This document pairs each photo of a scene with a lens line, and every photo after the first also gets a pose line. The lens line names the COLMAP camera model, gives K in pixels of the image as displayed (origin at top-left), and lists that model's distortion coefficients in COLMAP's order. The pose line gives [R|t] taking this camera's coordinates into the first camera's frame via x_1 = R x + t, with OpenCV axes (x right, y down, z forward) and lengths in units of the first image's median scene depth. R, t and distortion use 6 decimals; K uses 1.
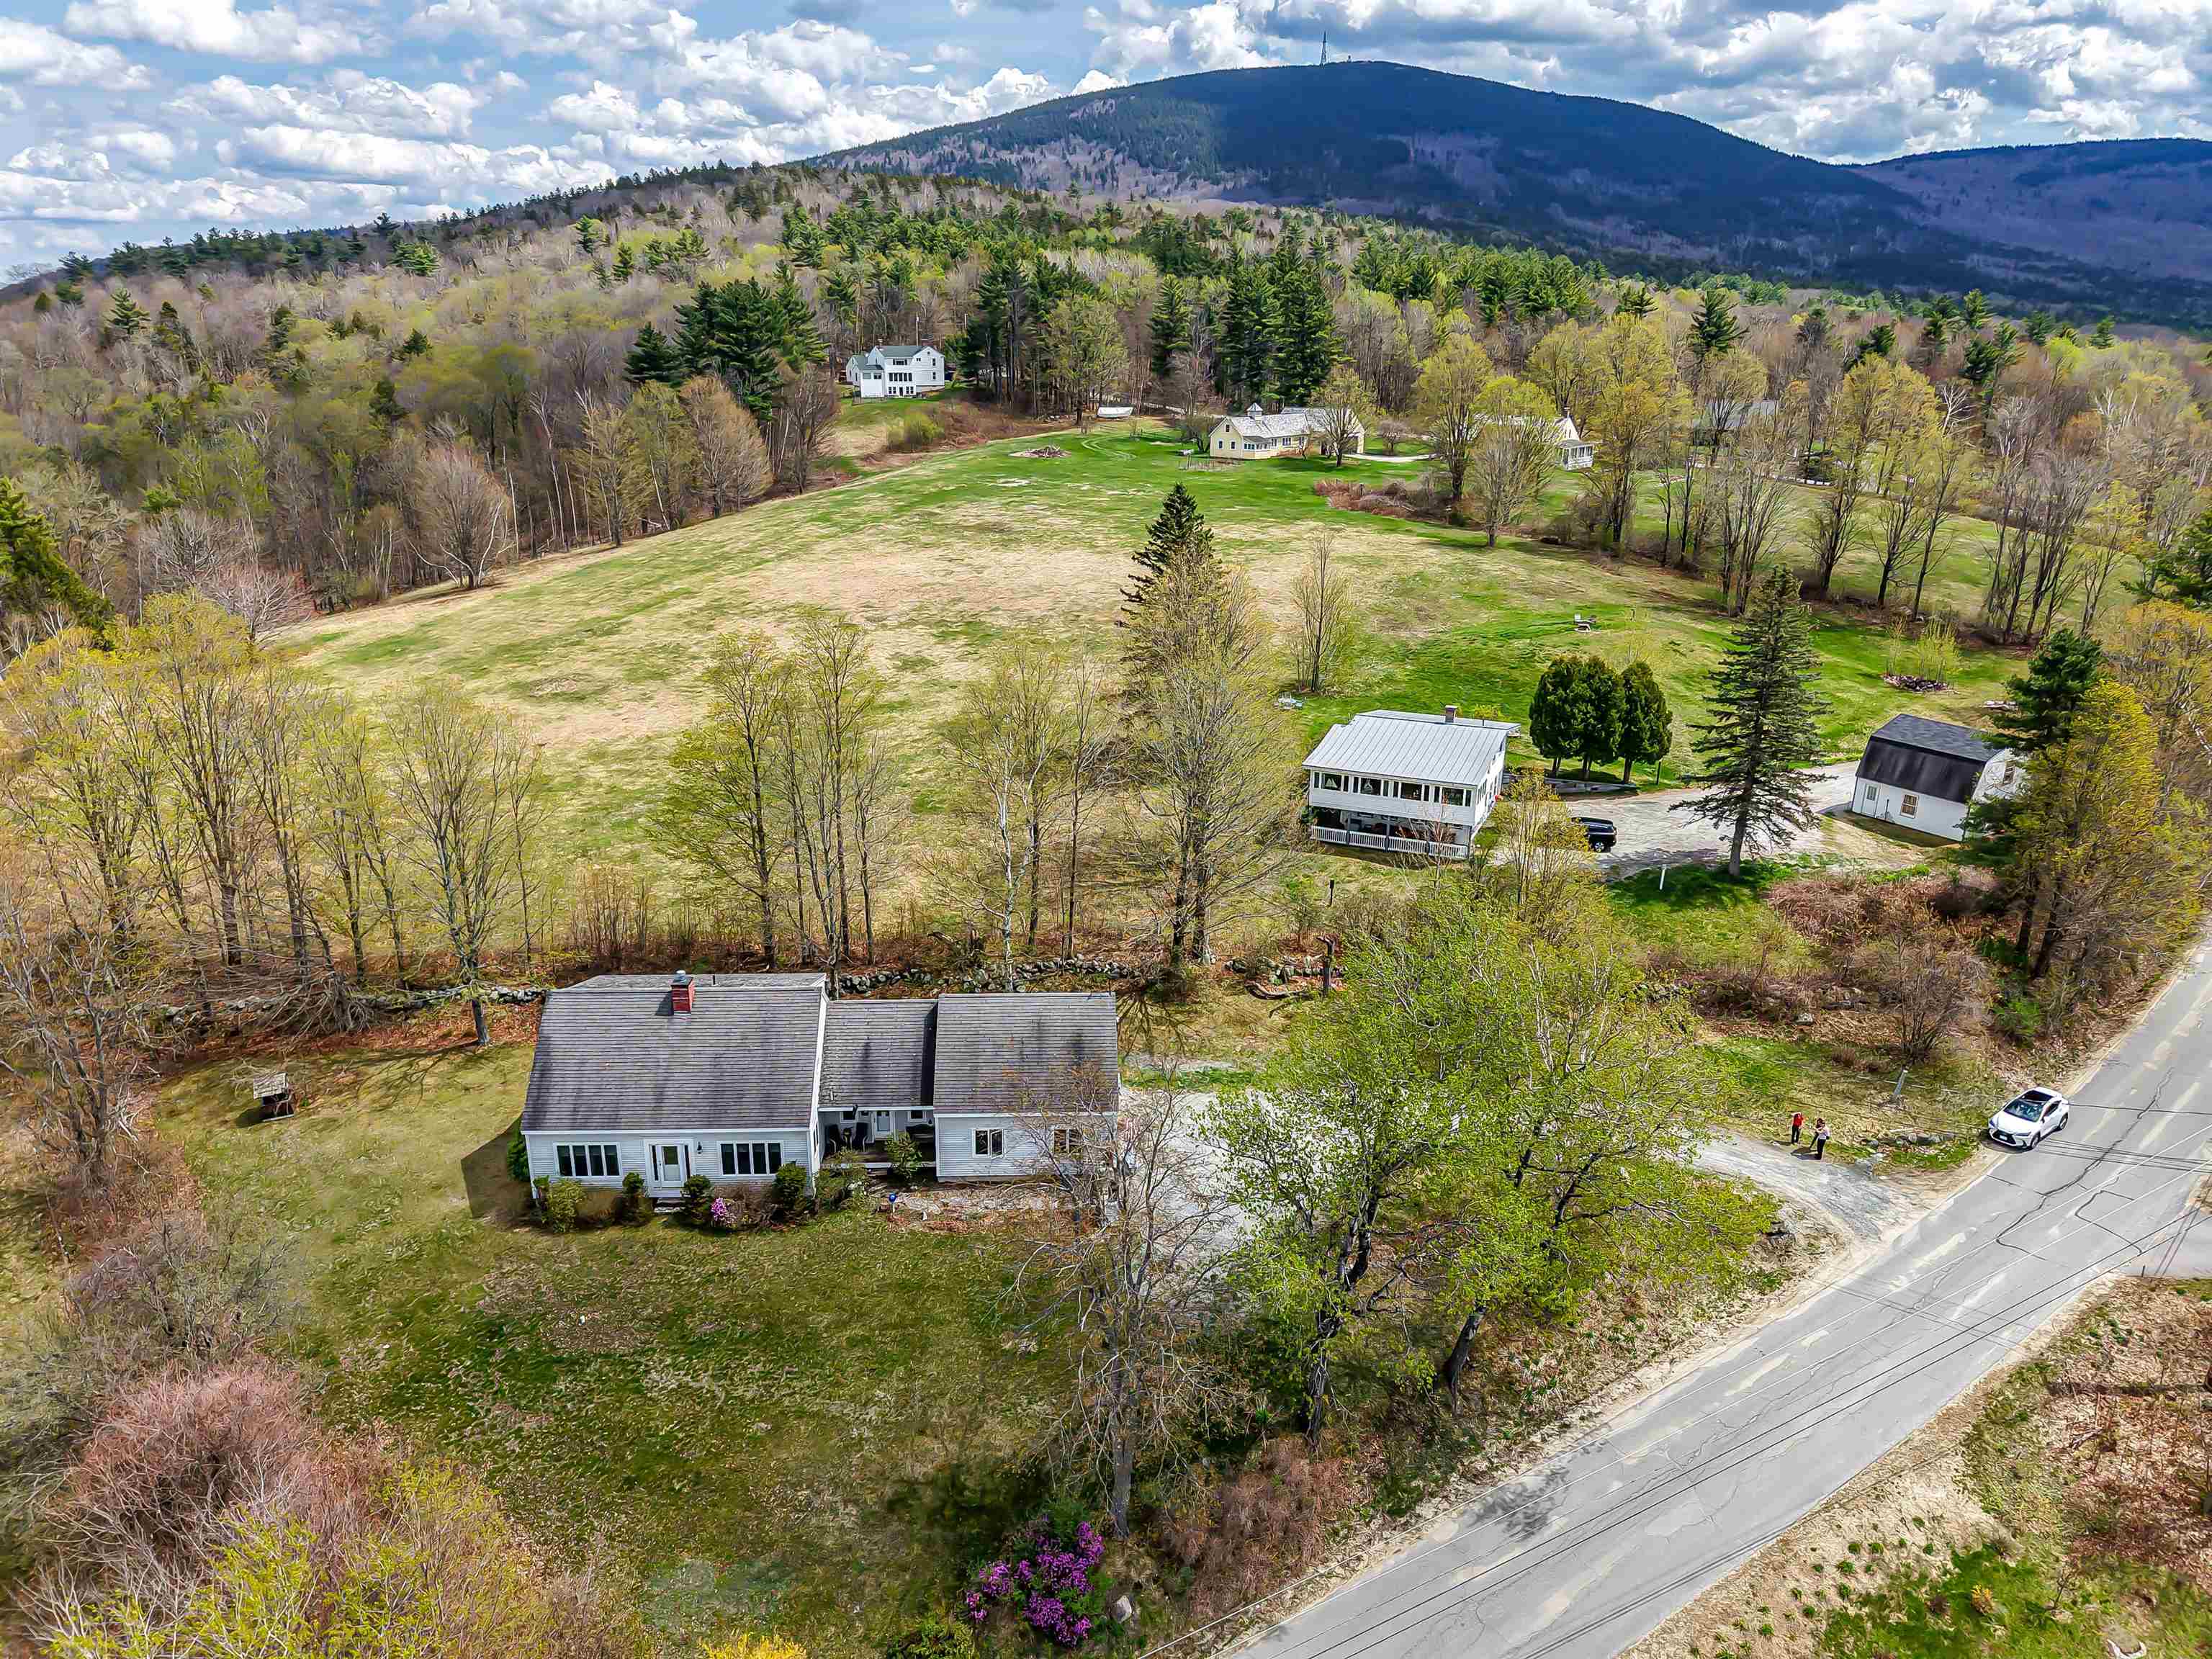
lens RADIAL K [[1479.6, 0, 1109.4], [0, 1479.6, 862.9], [0, 0, 1]] dist [0.022306, 0.002116]
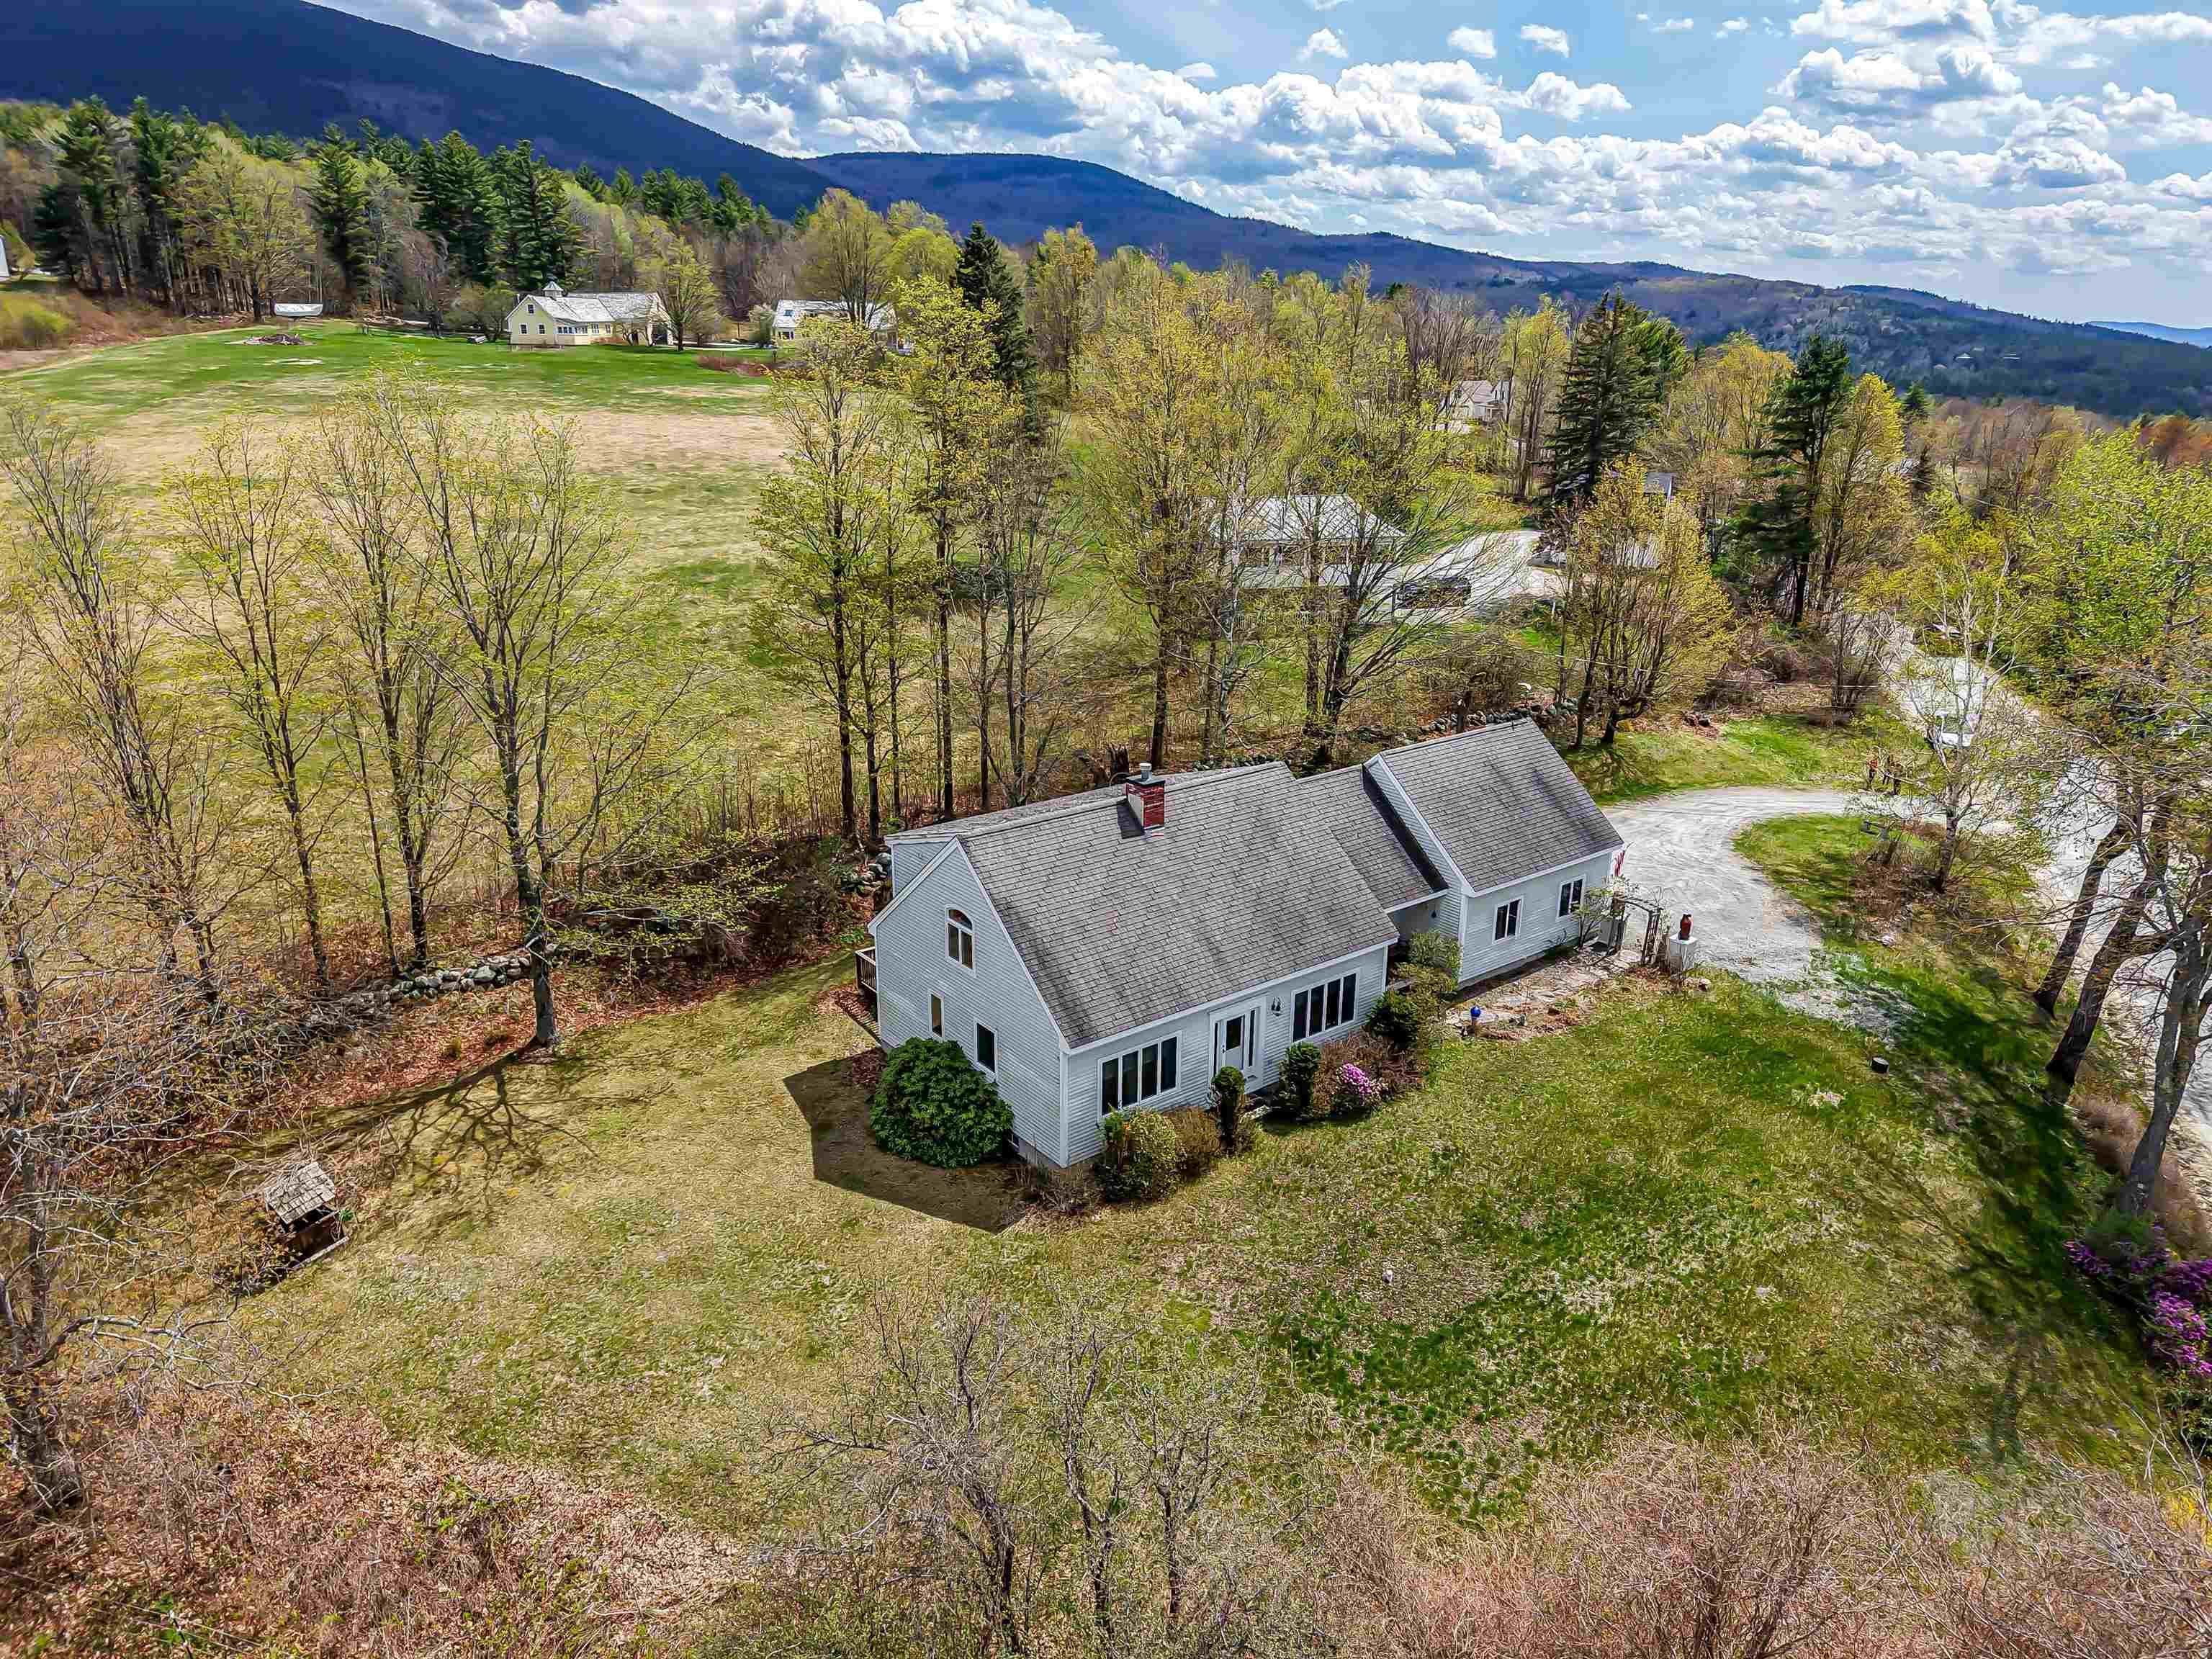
lens RADIAL K [[1480.9, 0, 1096.0], [0, 1480.9, 839.1], [0, 0, 1]] dist [0.025708, -0.002974]
pose [[0.805504, -0.191107, 0.560929, -0.474776], [0.195591, 0.979265, 0.052761, 0.047940], [-0.559381, 0.067214, 0.826181, 0.345618]]
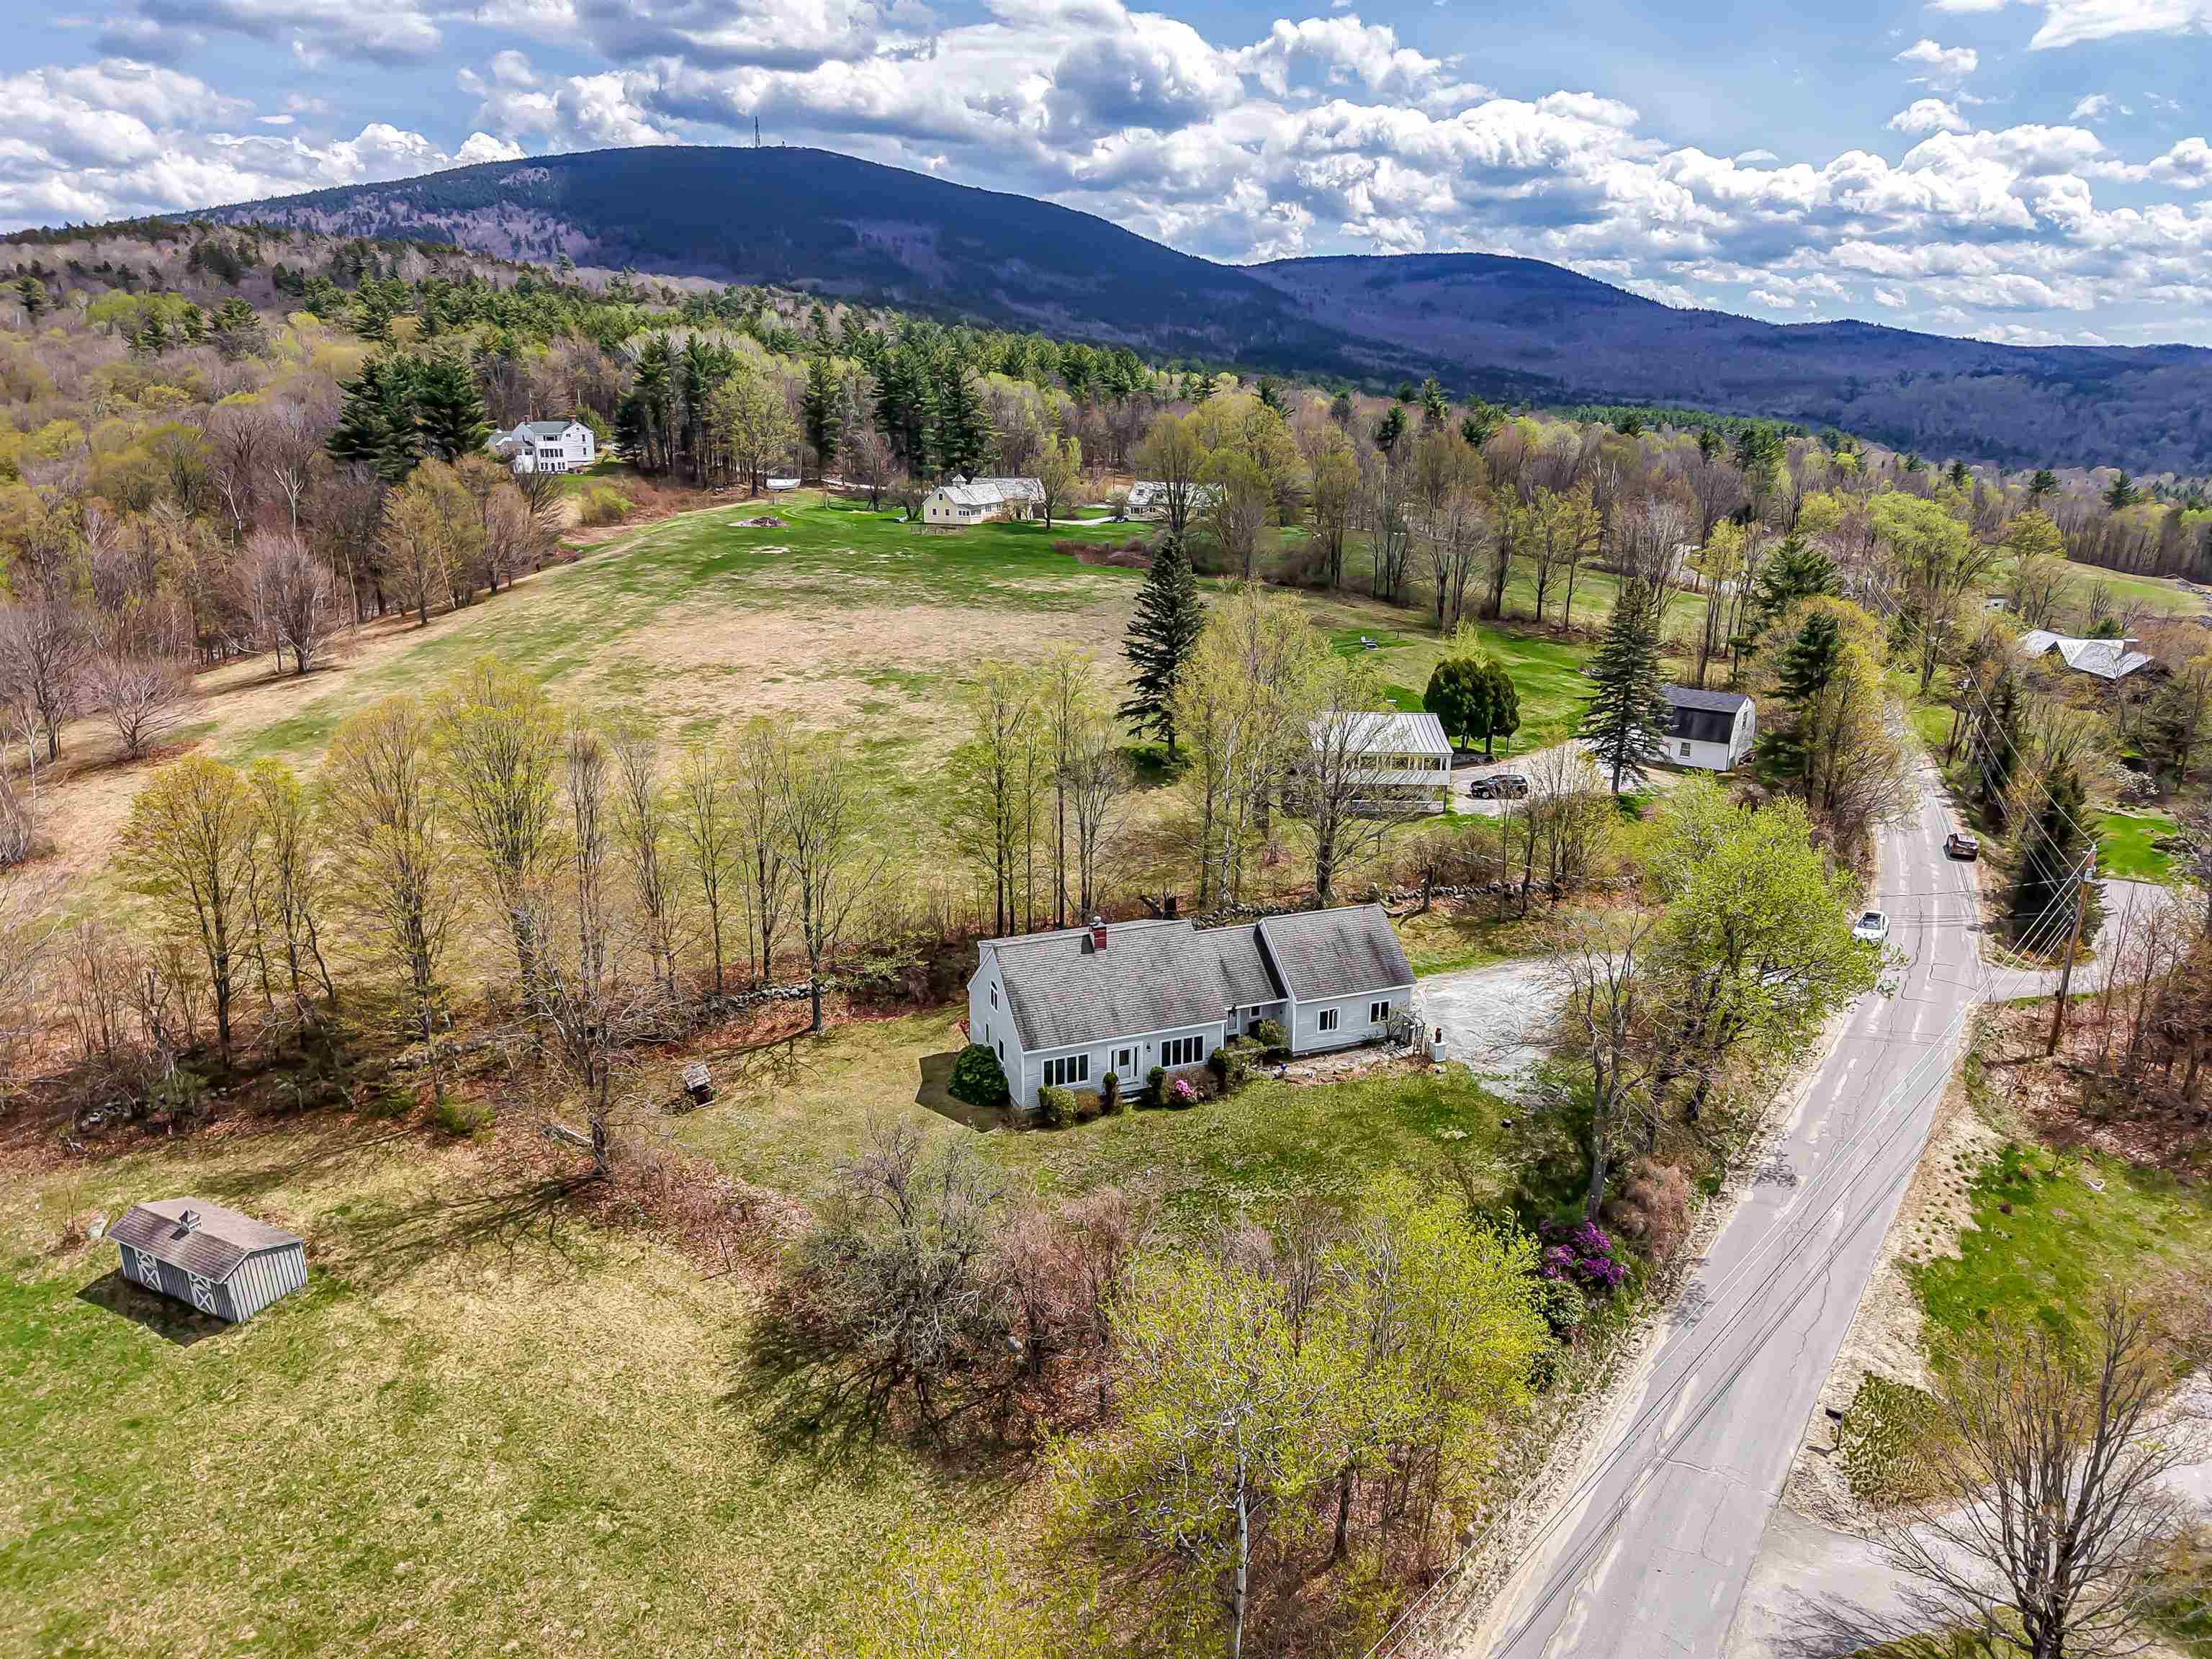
lens RADIAL K [[1493.9, 0, 1106.0], [0, 1493.9, 829.5], [0, 0, 1]] dist [0.049503, -0.038721]
pose [[0.935625, -0.094458, 0.340122, -0.503778], [0.117236, 0.991991, -0.047004, 0.042190], [-0.332958, 0.083853, 0.939206, -0.149228]]
